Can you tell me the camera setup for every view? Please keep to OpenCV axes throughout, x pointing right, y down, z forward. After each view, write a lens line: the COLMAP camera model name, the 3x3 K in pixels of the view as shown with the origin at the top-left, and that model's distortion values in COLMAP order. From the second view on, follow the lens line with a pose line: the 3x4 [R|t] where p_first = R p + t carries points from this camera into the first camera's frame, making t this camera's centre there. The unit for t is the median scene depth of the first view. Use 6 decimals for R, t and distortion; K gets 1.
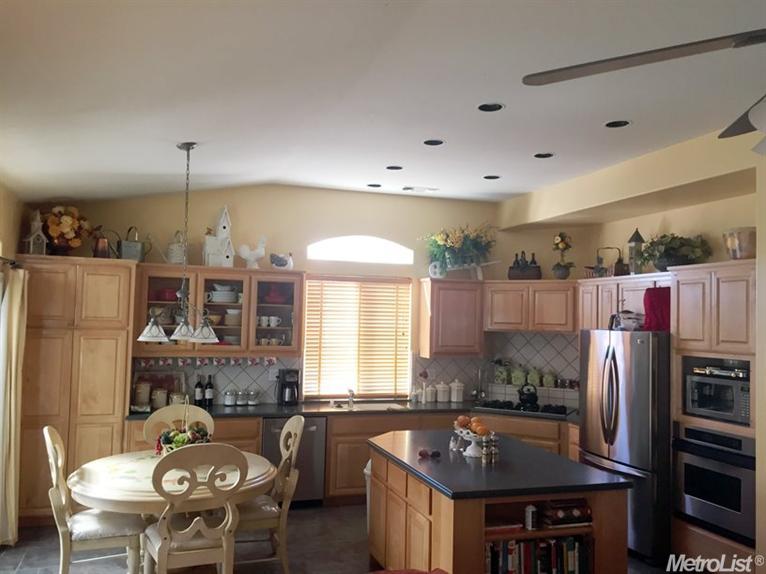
lens RADIAL K [[663.2, 0, 383.0], [0, 663.2, 287.0], [0, 0, 1]] dist [0.085505, -0.110498]
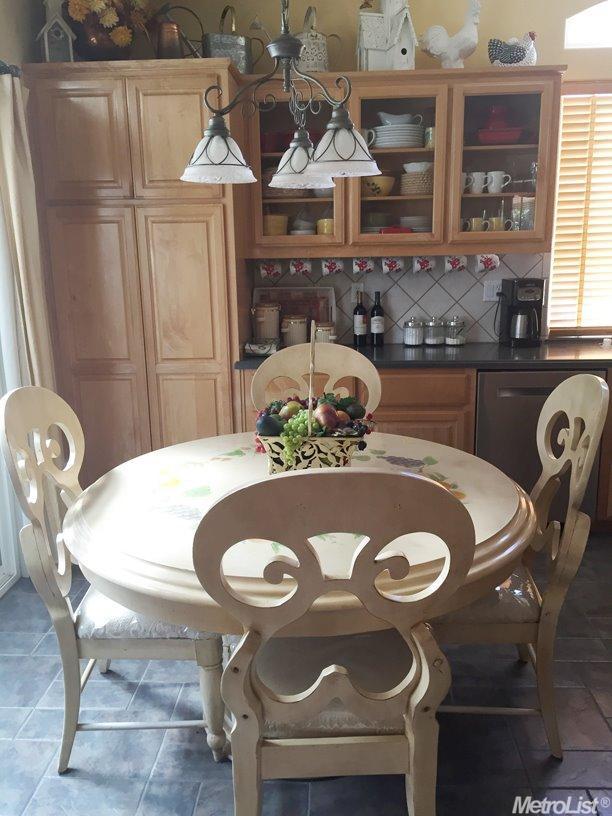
lens RADIAL K [[706.5, 0, 306.0], [0, 706.5, 408.0], [0, 0, 1]] dist [0.085505, -0.110498]
pose [[0.931532, 0.038359, -0.361631, -0.098362], [0.057733, 0.966211, 0.251204, 0.074978], [0.359048, -0.254883, 0.897841, 0.428243]]
